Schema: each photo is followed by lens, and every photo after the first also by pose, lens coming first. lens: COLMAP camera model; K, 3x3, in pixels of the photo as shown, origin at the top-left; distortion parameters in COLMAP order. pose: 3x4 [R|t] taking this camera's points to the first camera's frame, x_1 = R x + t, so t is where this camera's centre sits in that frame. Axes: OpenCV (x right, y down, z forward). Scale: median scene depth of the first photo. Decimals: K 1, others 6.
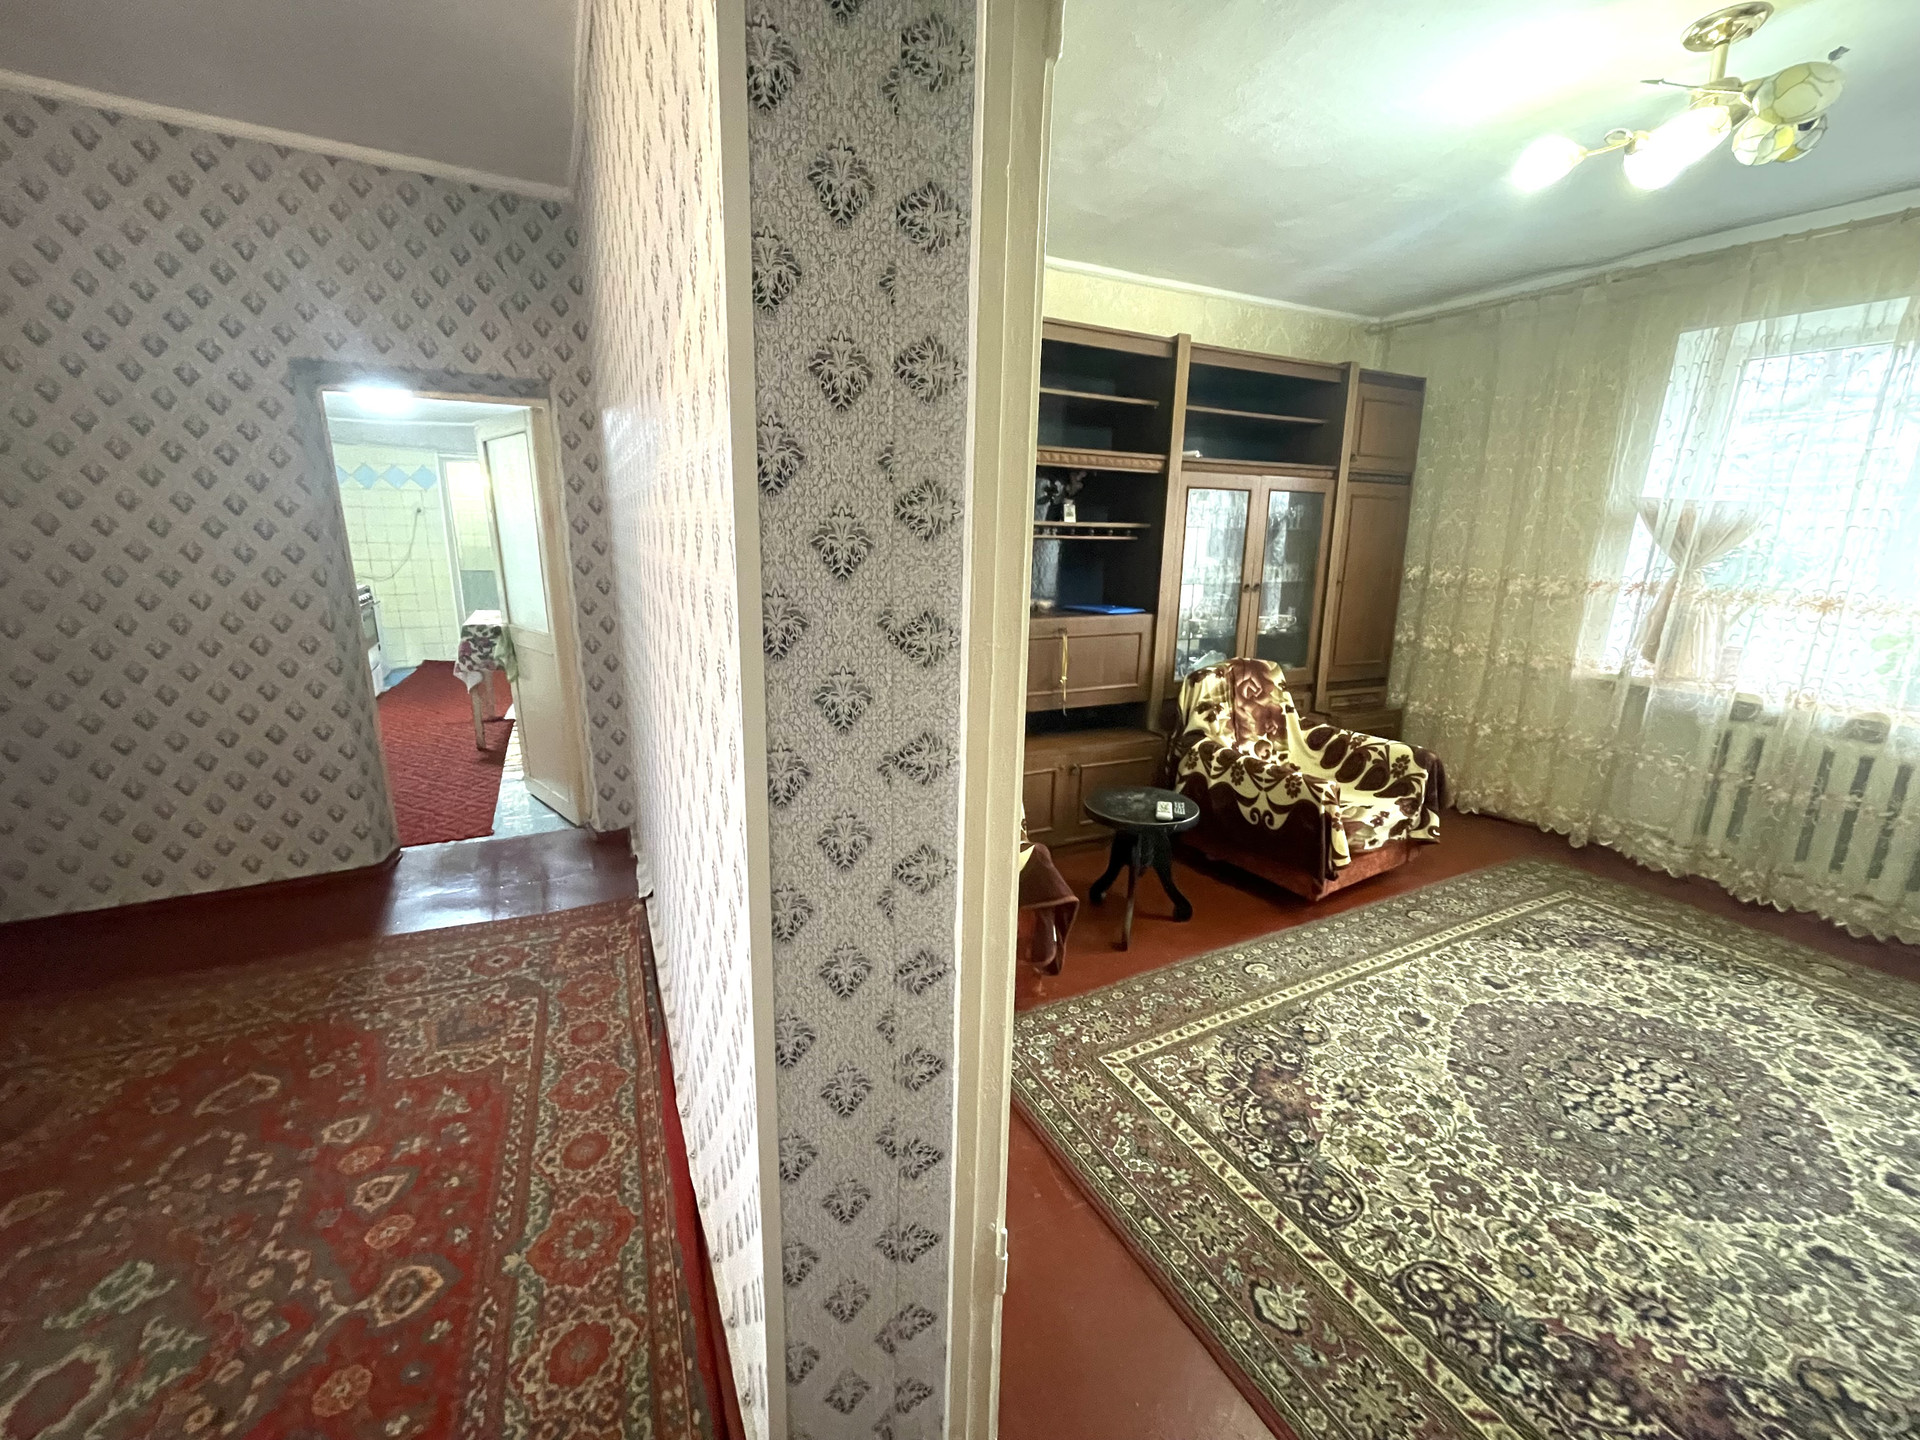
lens RADIAL K [[782.1, 0, 961.6], [0, 782.1, 720.2], [0, 0, 1]] dist [-0.002007, 0.000061]
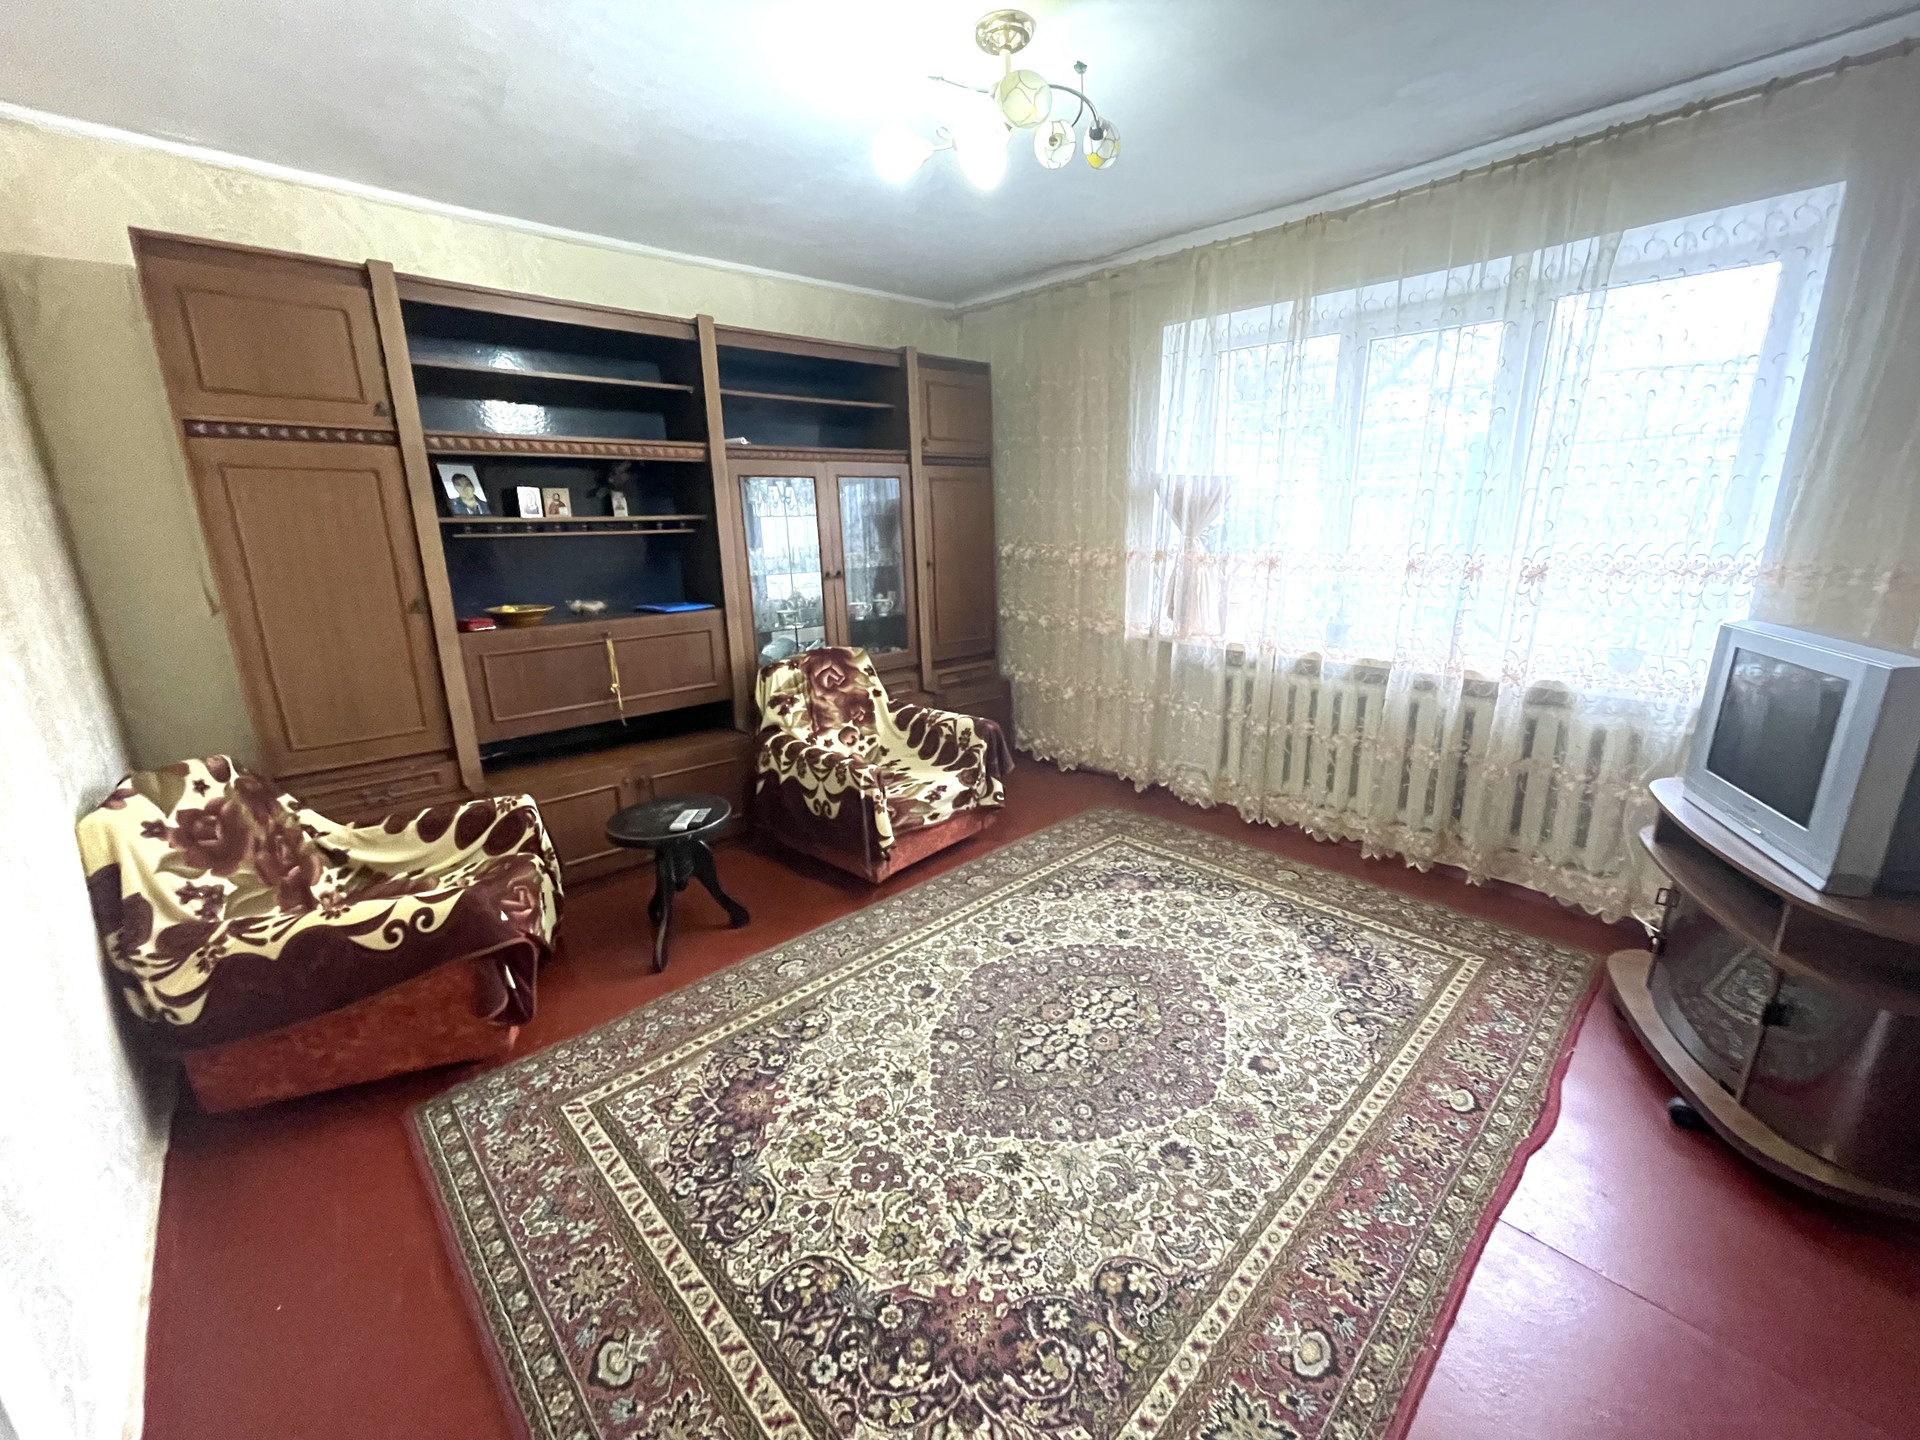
lens RADIAL K [[782.1, 0, 956.4], [0, 782.1, 724.4], [0, 0, 1]] dist [-0.002007, 0.000061]
pose [[0.959785, -0.108854, 0.258774, 0.256506], [0.102491, 0.994008, 0.037995, -0.001723], [-0.261360, -0.009945, 0.965190, -0.005979]]
